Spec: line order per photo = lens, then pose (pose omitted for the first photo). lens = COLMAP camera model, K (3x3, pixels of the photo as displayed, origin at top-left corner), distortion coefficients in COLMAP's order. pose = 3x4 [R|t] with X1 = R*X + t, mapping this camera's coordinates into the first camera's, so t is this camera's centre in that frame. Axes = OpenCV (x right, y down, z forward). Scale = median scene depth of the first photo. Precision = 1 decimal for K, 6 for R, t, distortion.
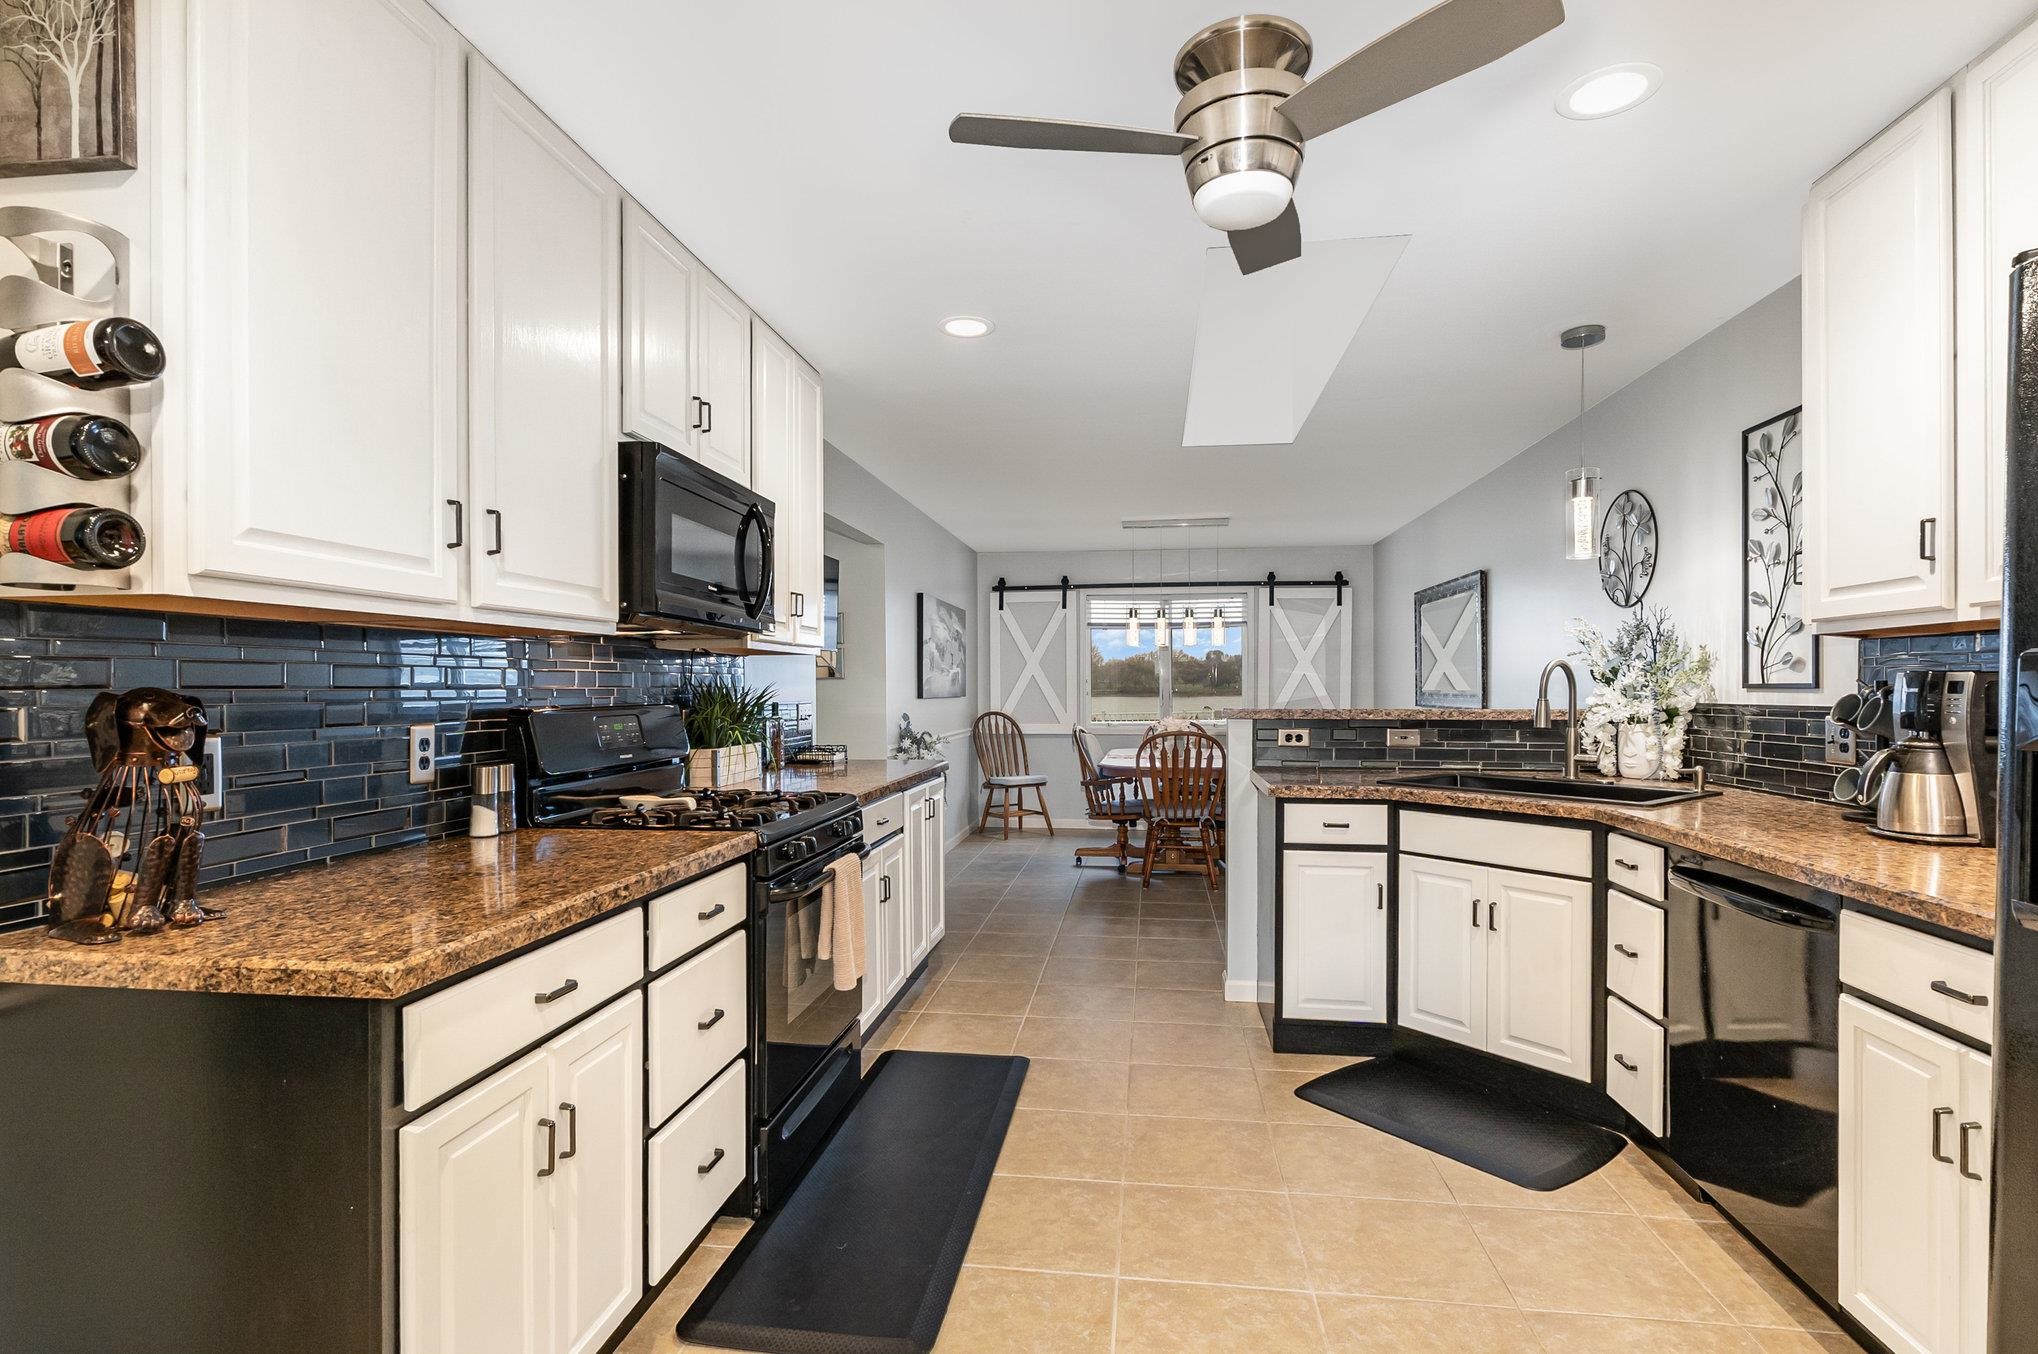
lens RADIAL K [[989.0, 0, 1022.5], [0, 989.0, 687.7], [0, 0, 1]] dist [0.002584, -0.000004]
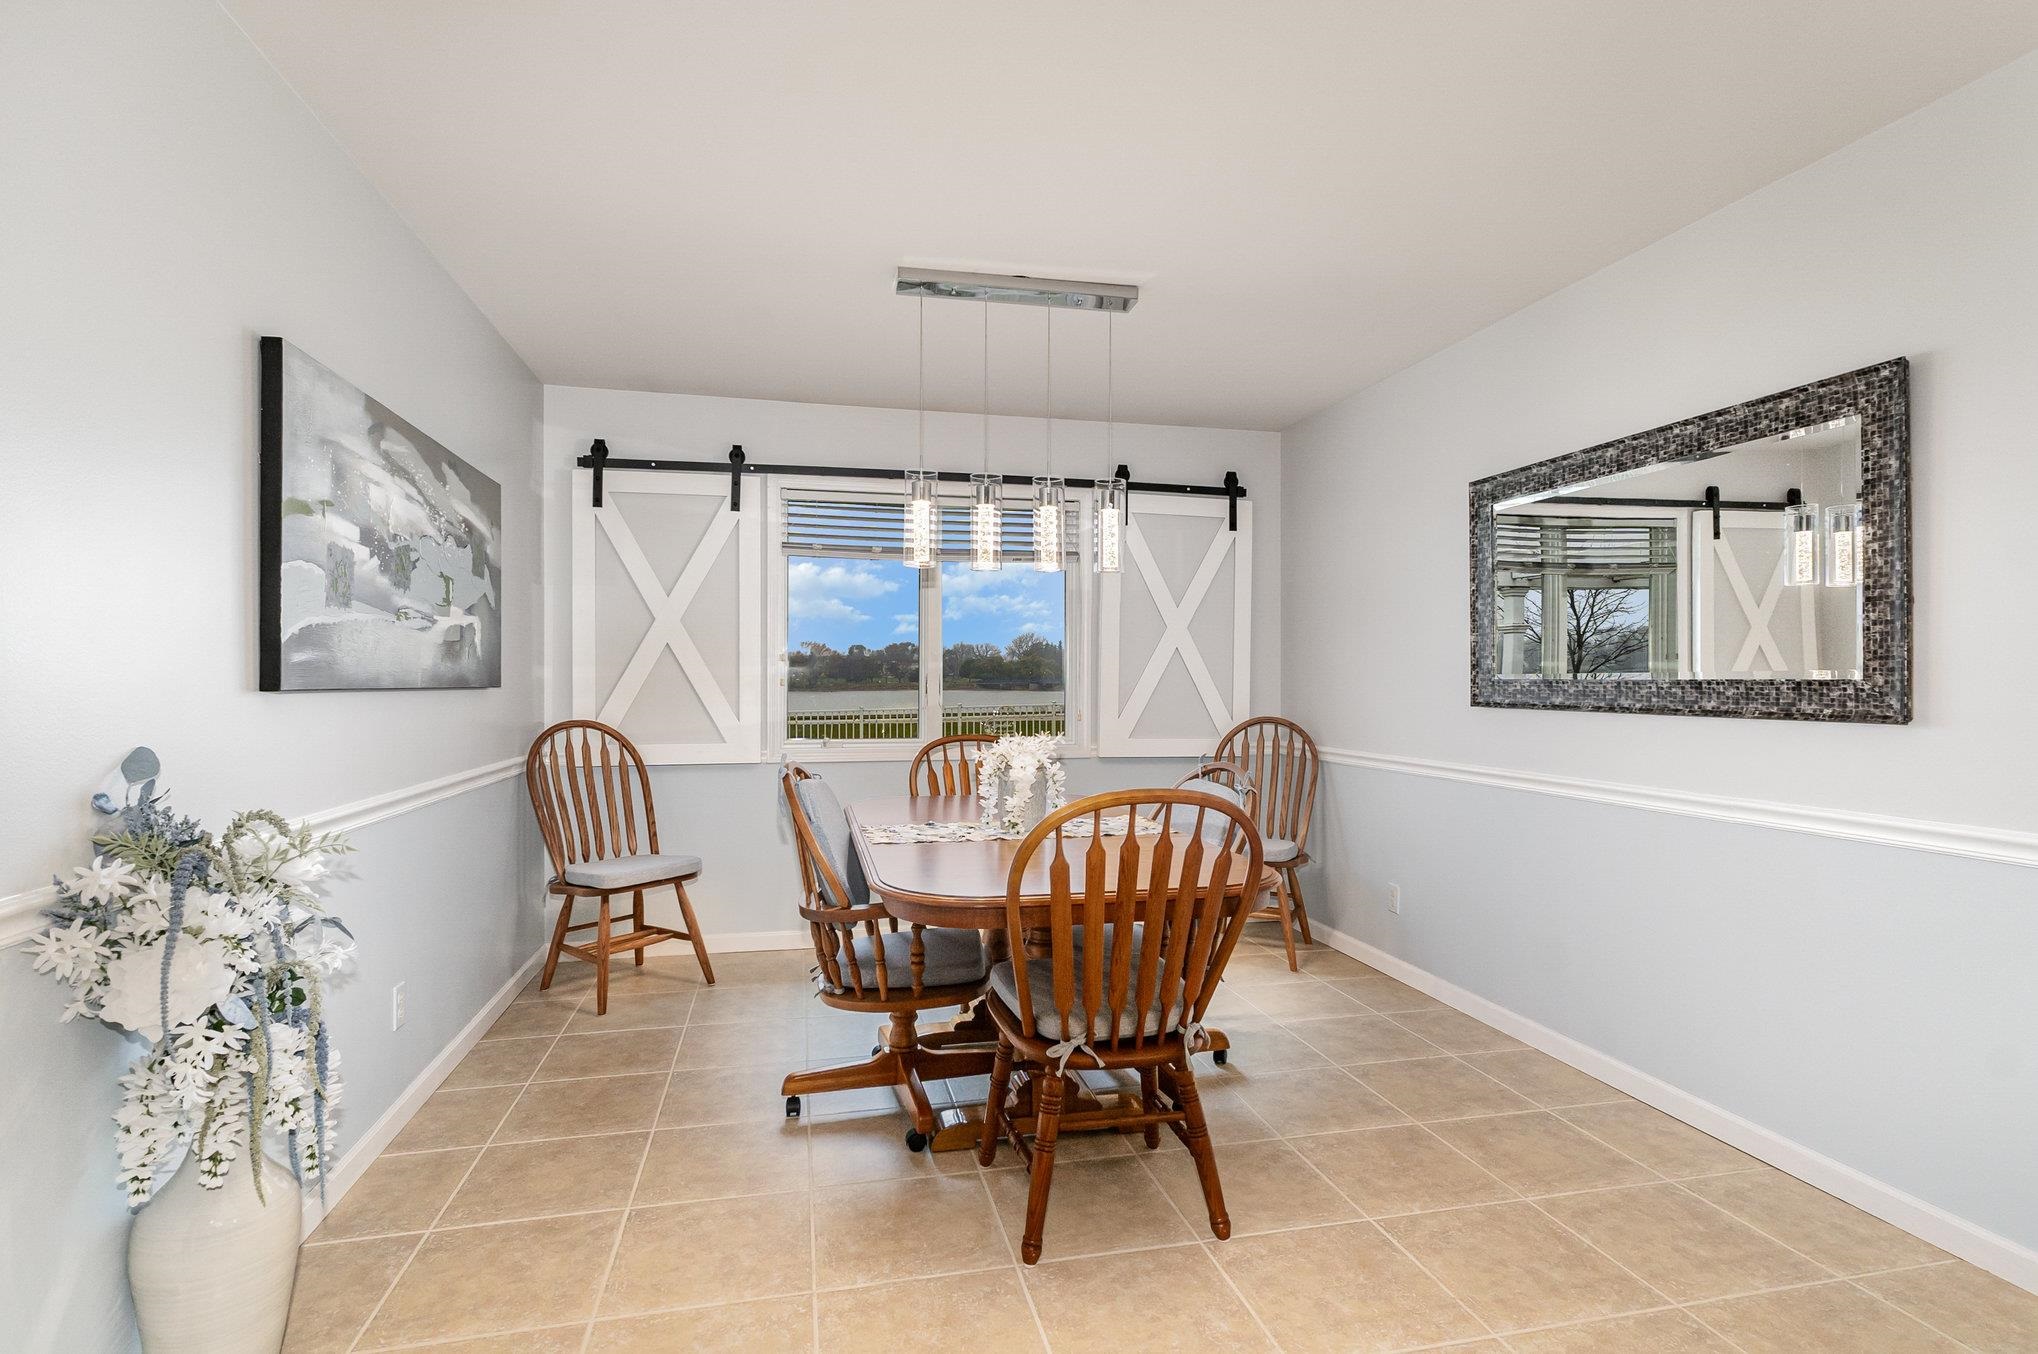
lens RADIAL K [[989.0, 0, 1033.0], [0, 989.0, 679.2], [0, 0, 1]] dist [0.002584, -0.000004]
pose [[0.933554, 0.002304, 0.358430, 0.003890], [-0.001276, 0.999994, -0.003104, 0.006197], [-0.358435, 0.002440, 0.933551, 0.504027]]
